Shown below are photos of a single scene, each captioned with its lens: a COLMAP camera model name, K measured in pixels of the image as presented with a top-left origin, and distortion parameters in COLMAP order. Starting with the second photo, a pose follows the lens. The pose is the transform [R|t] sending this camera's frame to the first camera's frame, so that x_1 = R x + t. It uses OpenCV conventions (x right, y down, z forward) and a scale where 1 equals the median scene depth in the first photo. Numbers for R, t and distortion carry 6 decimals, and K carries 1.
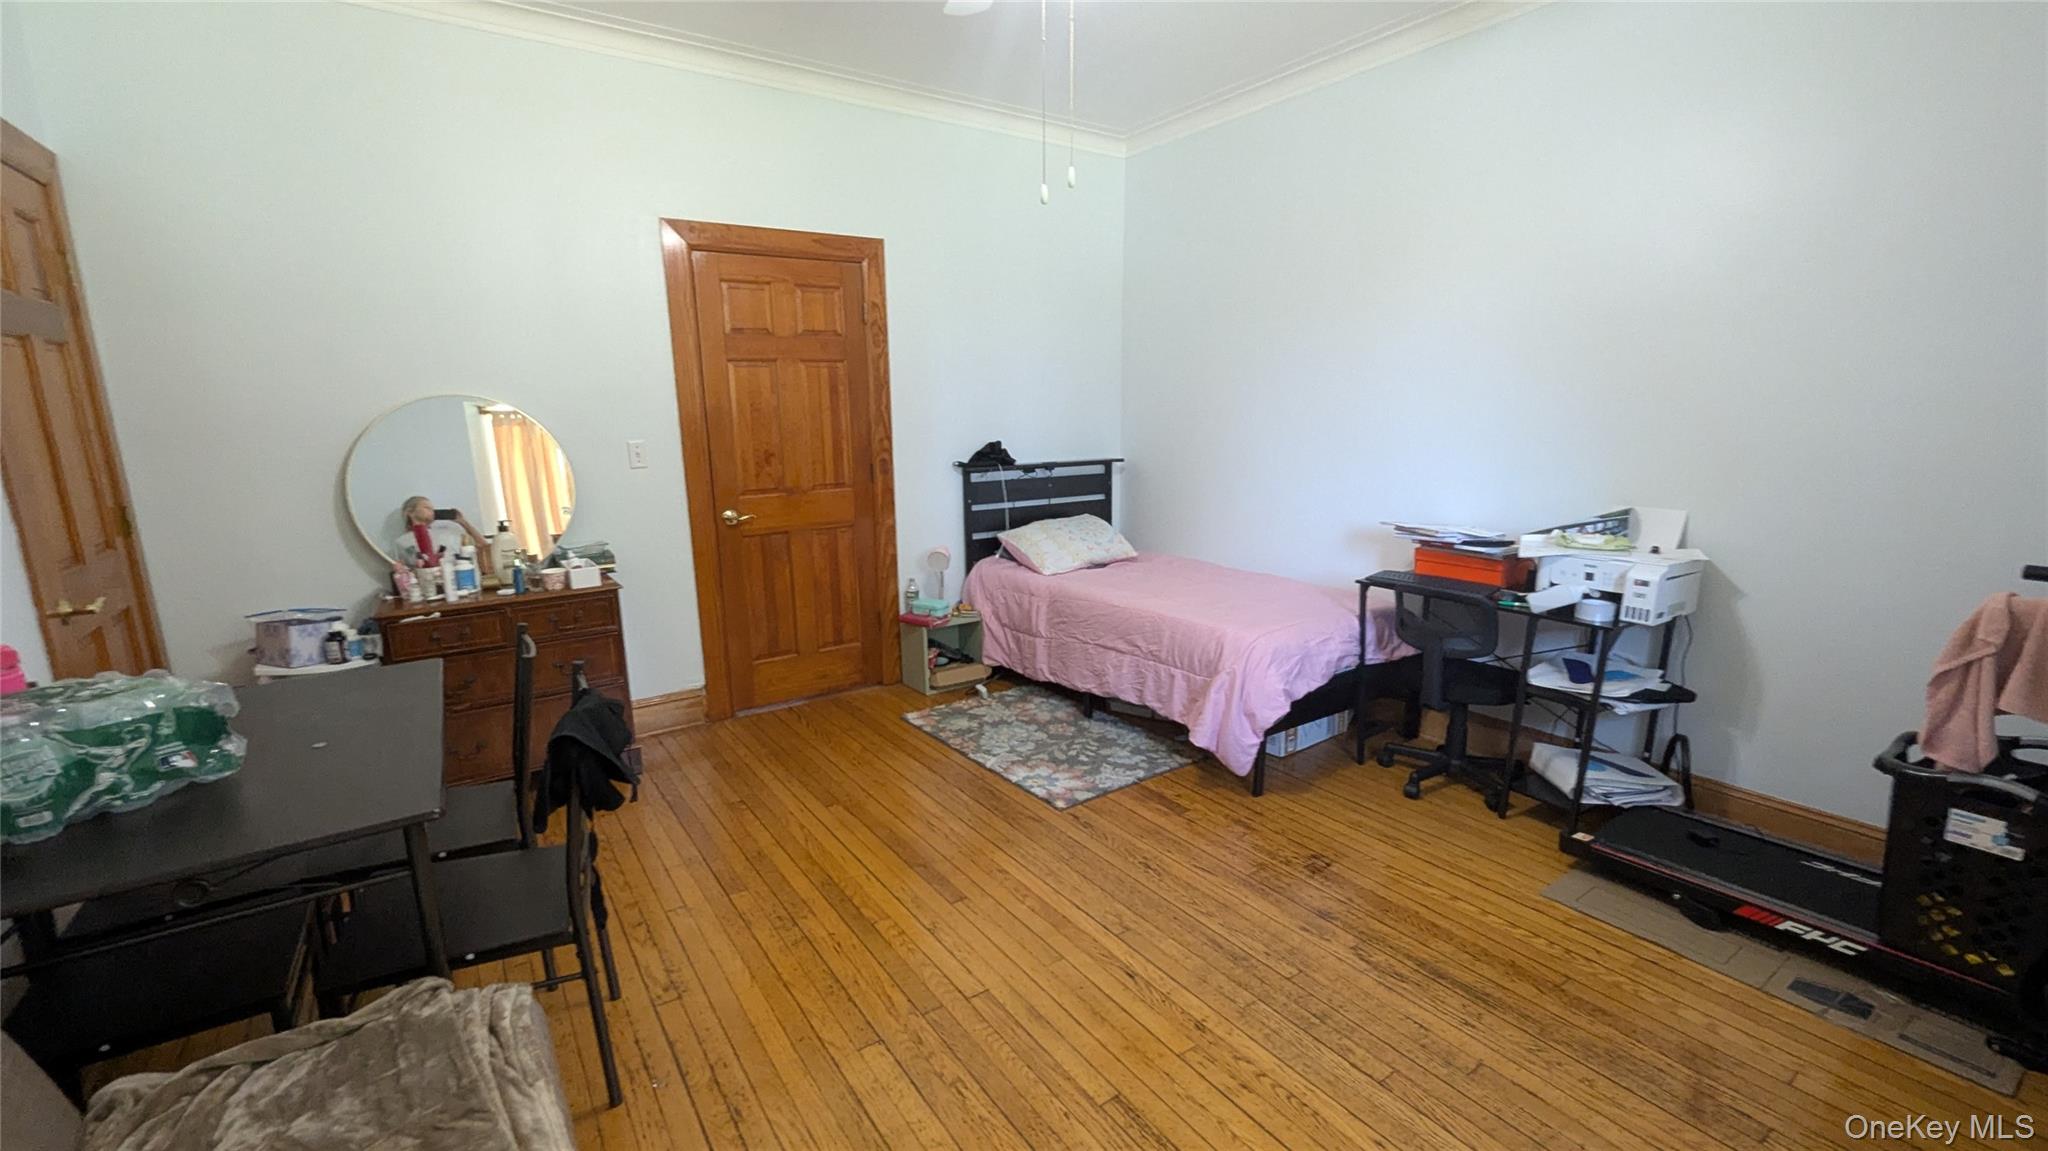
lens RADIAL K [[859.6, 0, 1028.0], [0, 859.6, 578.5], [0, 0, 1]] dist [0.001110, 0.000052]
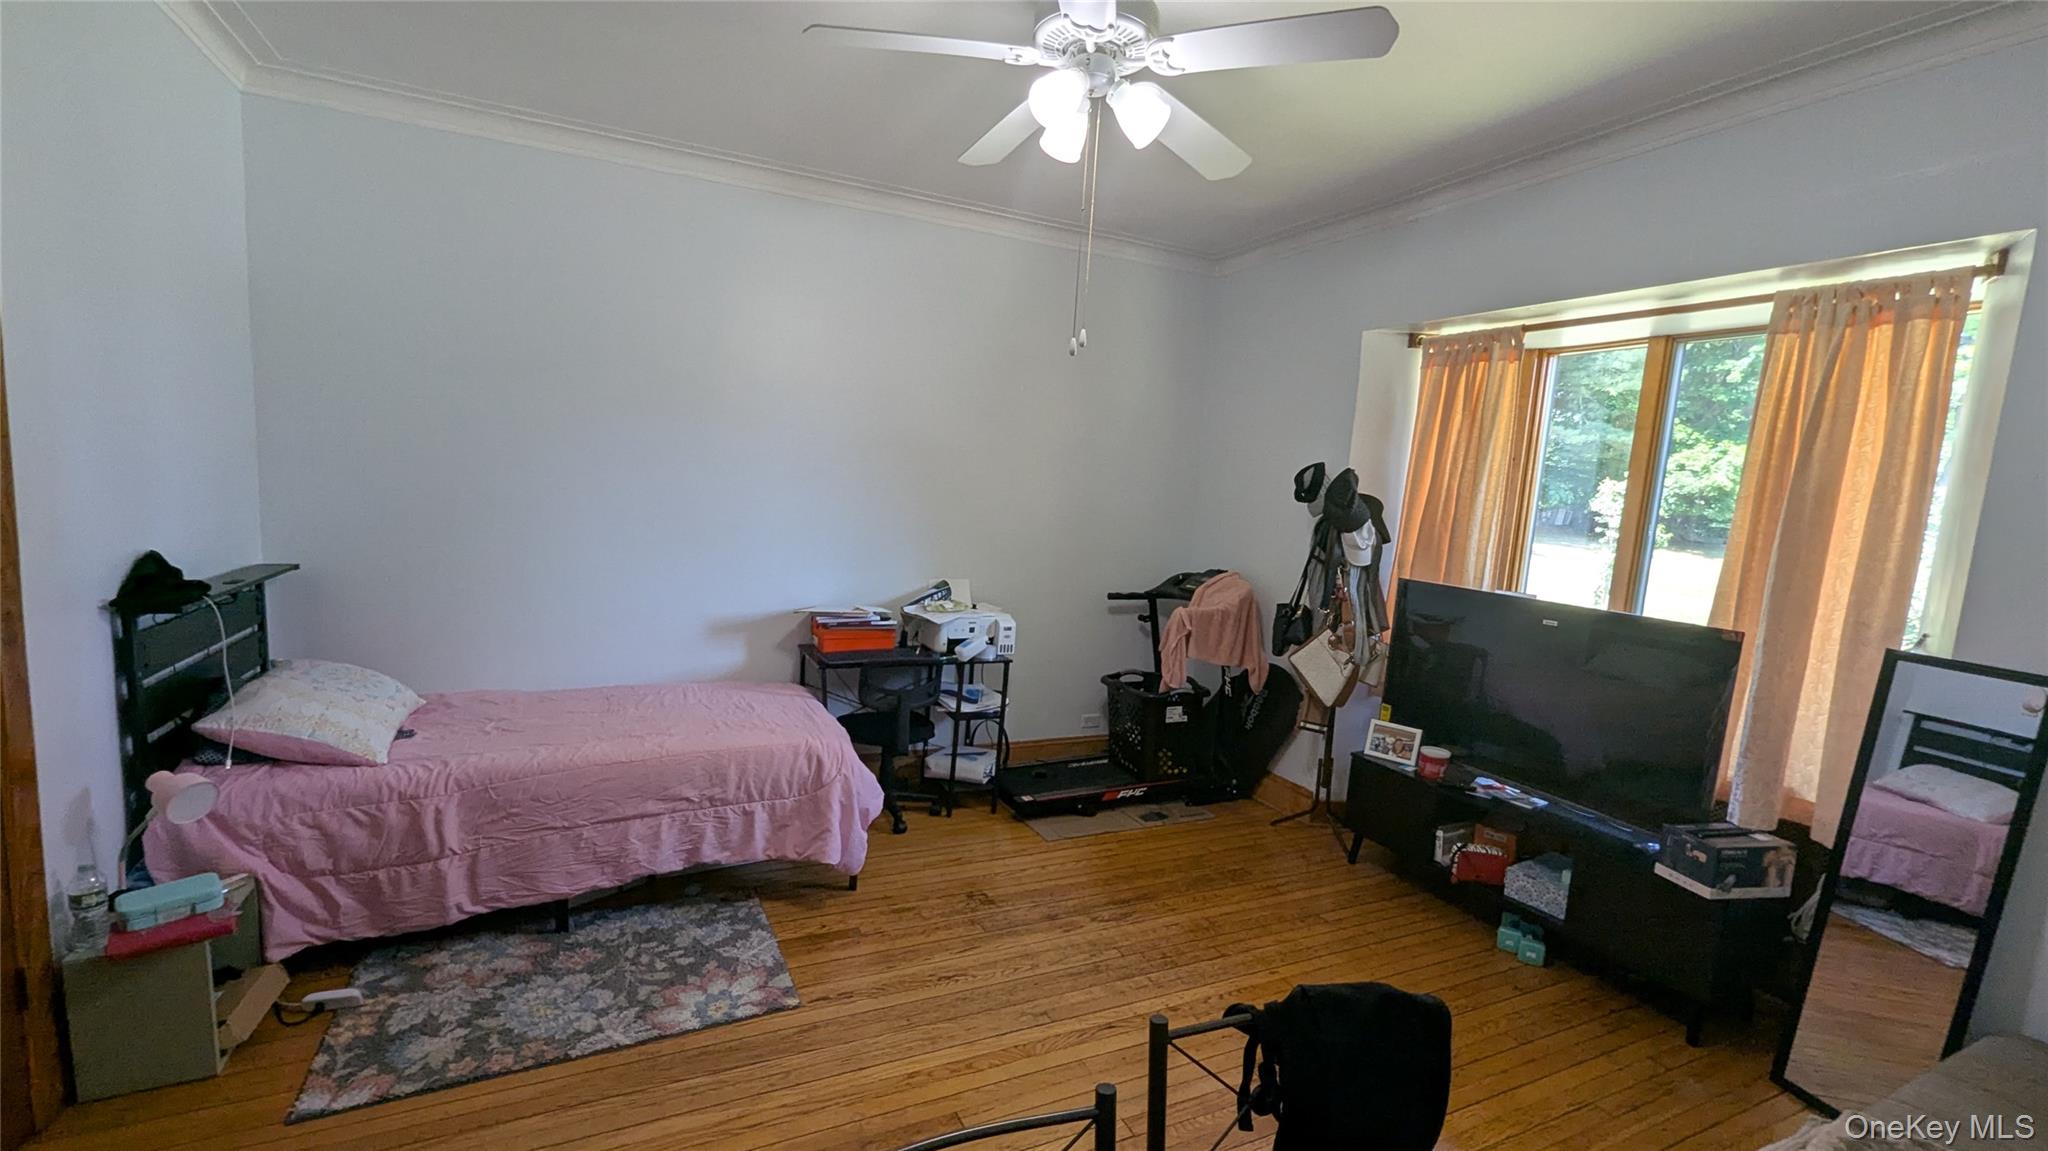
lens RADIAL K [[848.7, 0, 1011.0], [0, 848.7, 580.2], [0, 0, 1]] dist [-0.000559, 0.000211]
pose [[0.173561, -0.090622, 0.980645, -0.608443], [0.137661, 0.988214, 0.066957, -0.141568], [-0.975154, 0.123375, 0.183991, 0.534837]]
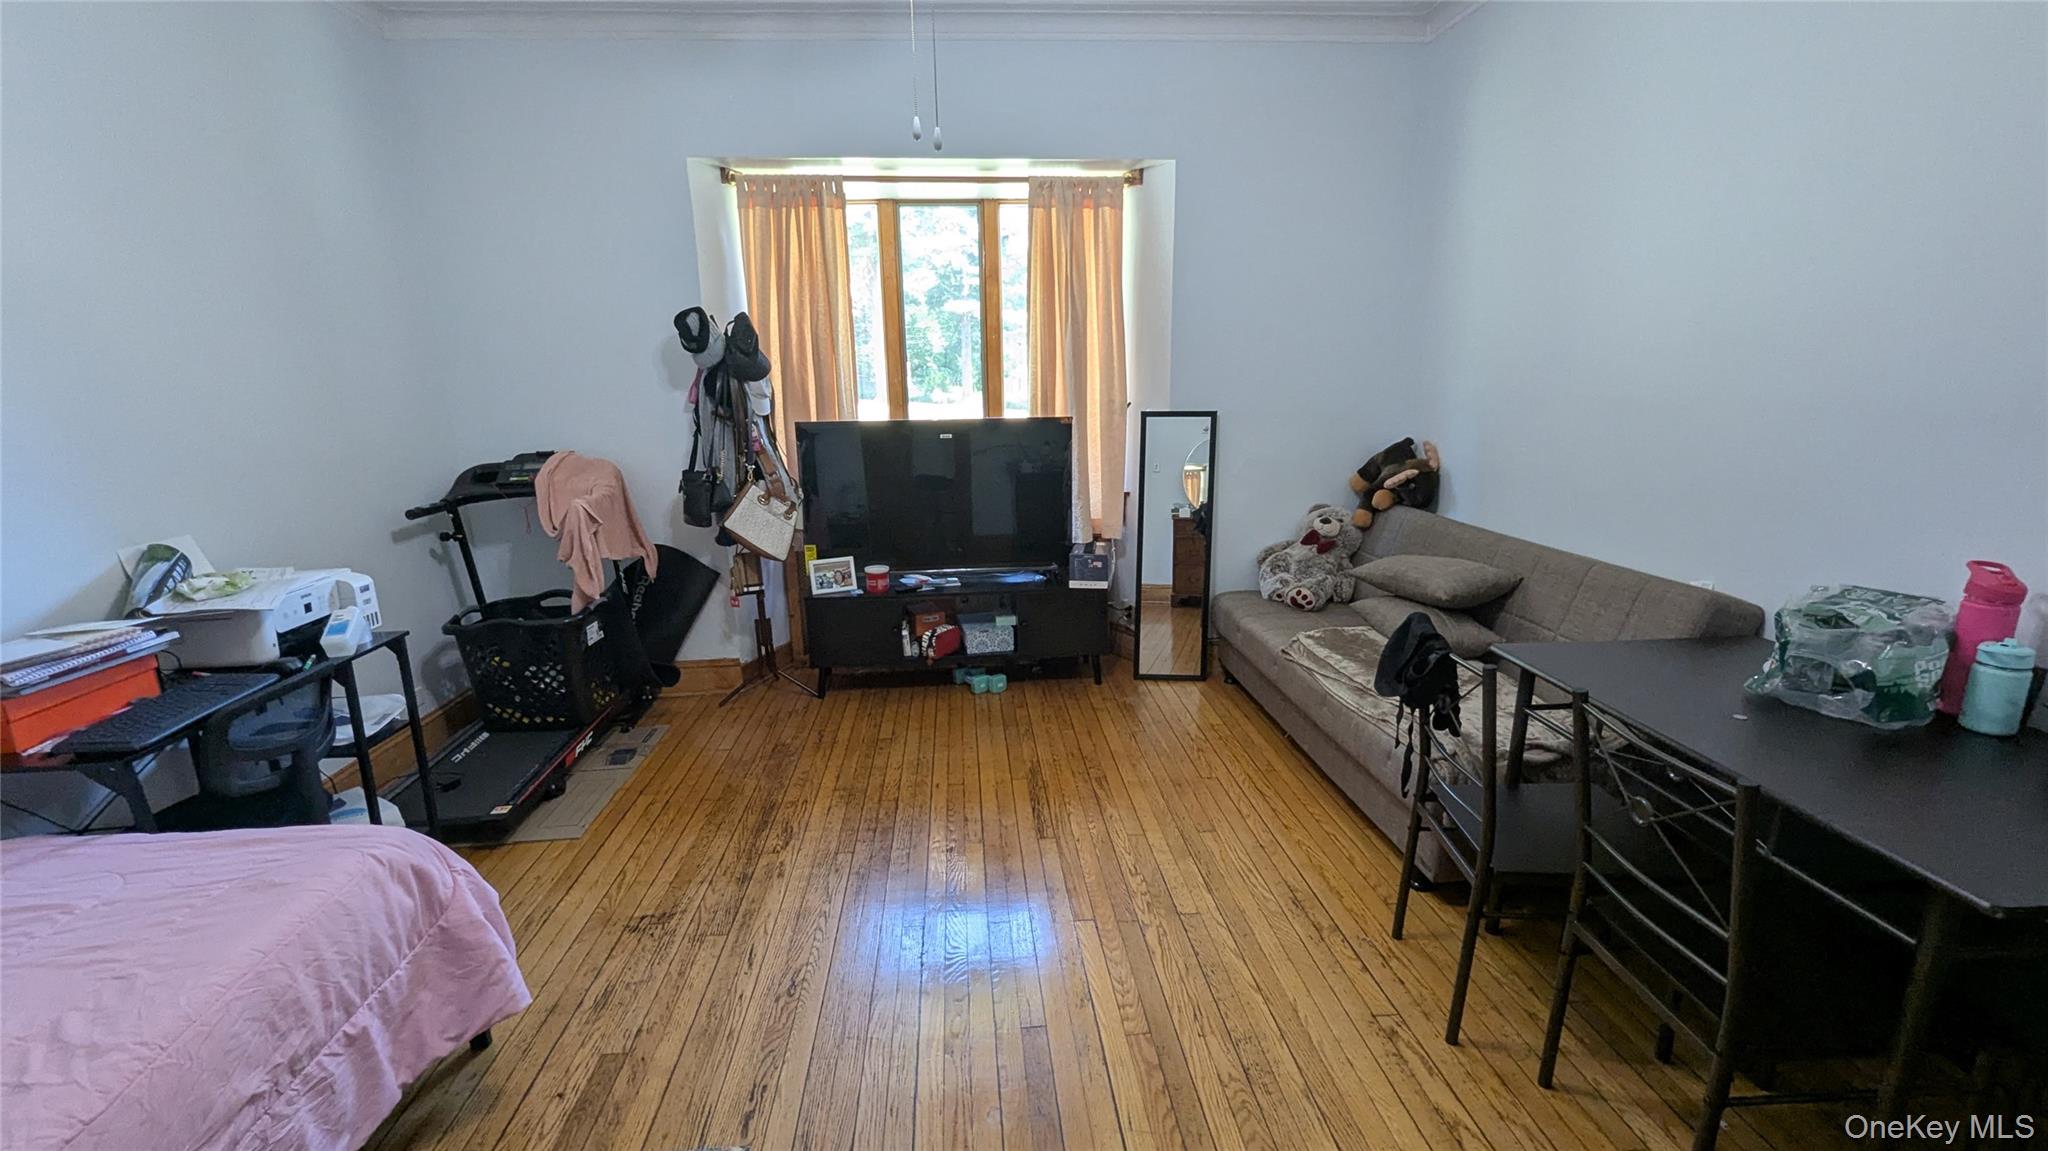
lens RADIAL K [[866.4, 0, 1006.0], [0, 866.4, 585.2], [0, 0, 1]] dist [-0.000134, -0.000138]
pose [[-0.851180, -0.095094, 0.516188, -0.308905], [0.136465, 0.909535, 0.392585, -0.216289], [-0.506823, 0.404602, -0.761201, 1.052682]]
